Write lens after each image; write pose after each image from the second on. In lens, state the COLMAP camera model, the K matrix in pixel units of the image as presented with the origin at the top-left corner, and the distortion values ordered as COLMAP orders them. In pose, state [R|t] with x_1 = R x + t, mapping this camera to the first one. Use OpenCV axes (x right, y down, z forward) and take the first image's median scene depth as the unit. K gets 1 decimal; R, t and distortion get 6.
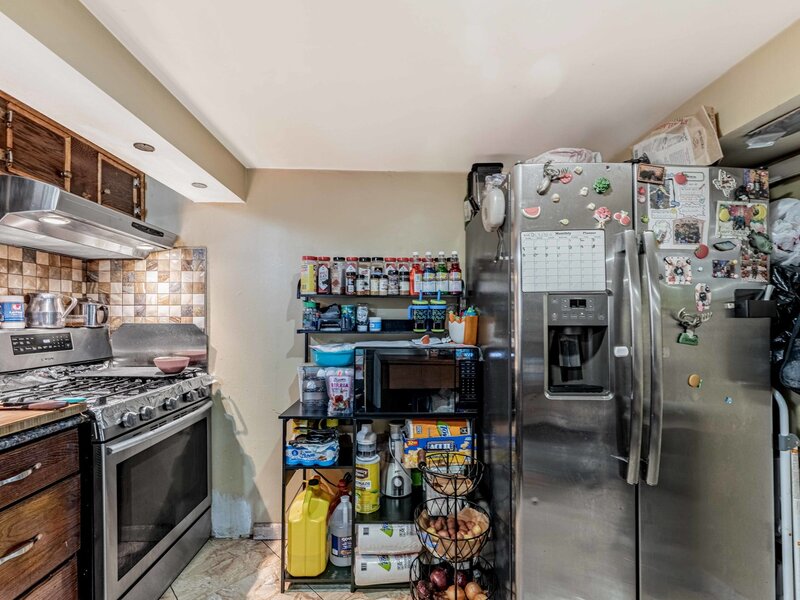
lens RADIAL K [[365.4, 0, 394.1], [0, 365.4, 316.9], [0, 0, 1]] dist [-0.001246, -0.000871]
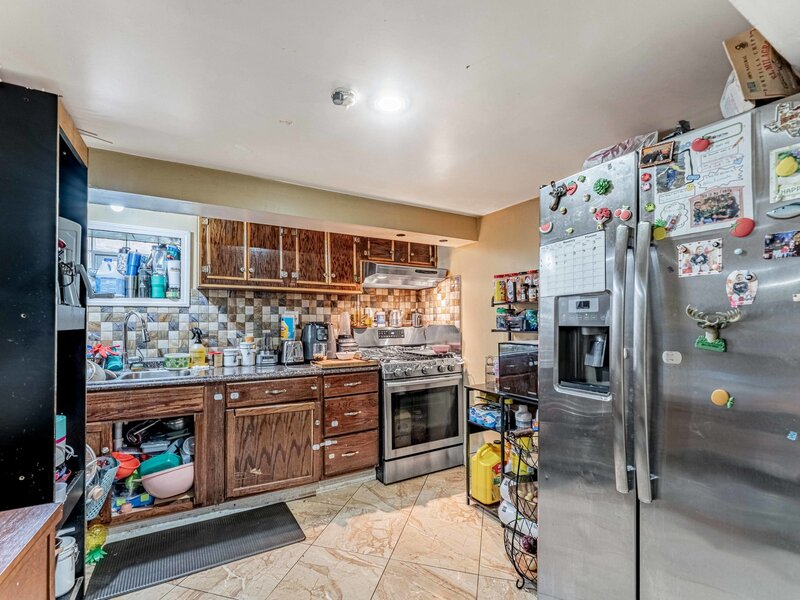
lens RADIAL K [[365.4, 0, 394.1], [0, 365.4, 316.9], [0, 0, 1]] dist [-0.001246, -0.000871]
pose [[0.484008, -0.017976, -0.874879, 0.877802], [0.008987, 0.999838, -0.015572, 0.007075], [0.875017, -0.000325, 0.484091, 0.011501]]
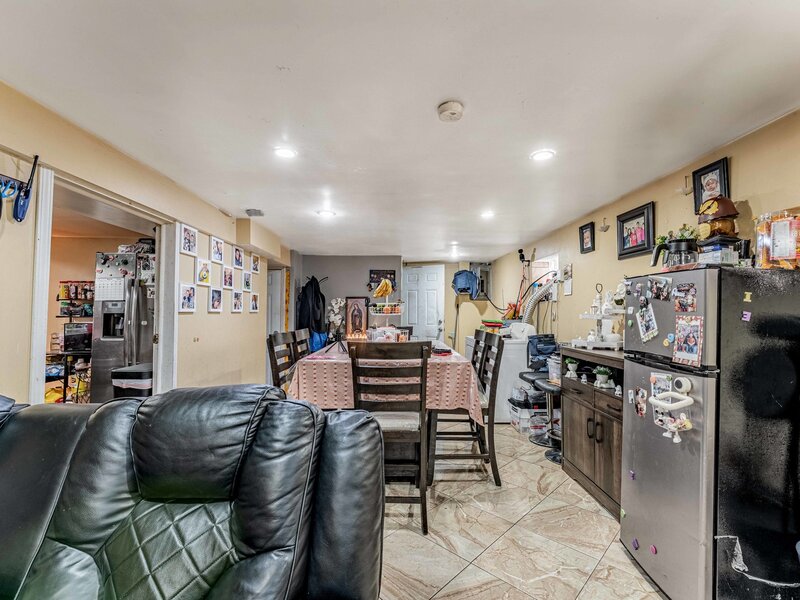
lens RADIAL K [[366.4, 0, 406.6], [0, 366.4, 300.3], [0, 0, 1]] dist [-0.001926, -0.000909]
pose [[0.999839, -0.000349, 0.017928, 1.982492], [0.000796, 0.999689, -0.024917, -0.001298], [-0.017914, 0.024928, 0.999529, -1.325065]]
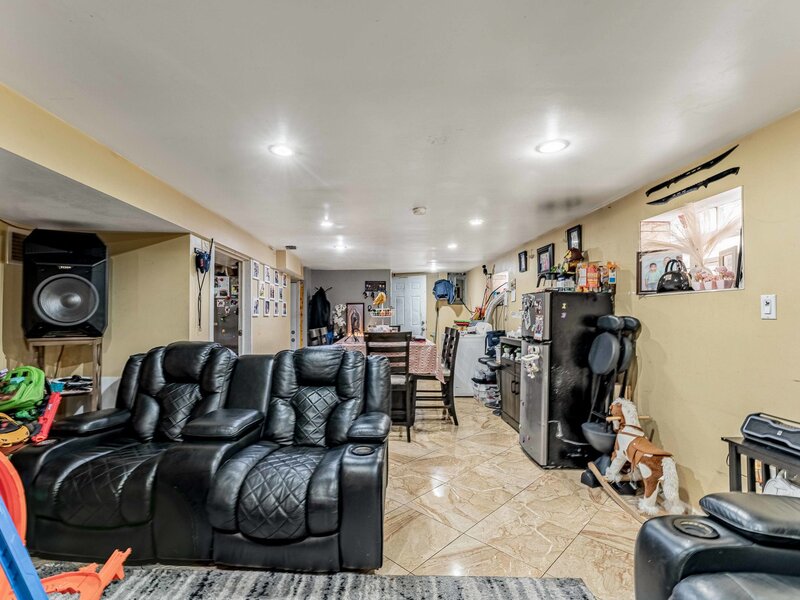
lens RADIAL K [[379.0, 0, 376.5], [0, 379.0, 315.4], [0, 0, 1]] dist [0.000176, -0.000034]
pose [[0.999606, -0.010073, -0.026208, 1.941386], [0.010282, 0.999916, 0.007853, -0.007332], [0.026127, -0.008119, 0.999626, -2.302715]]
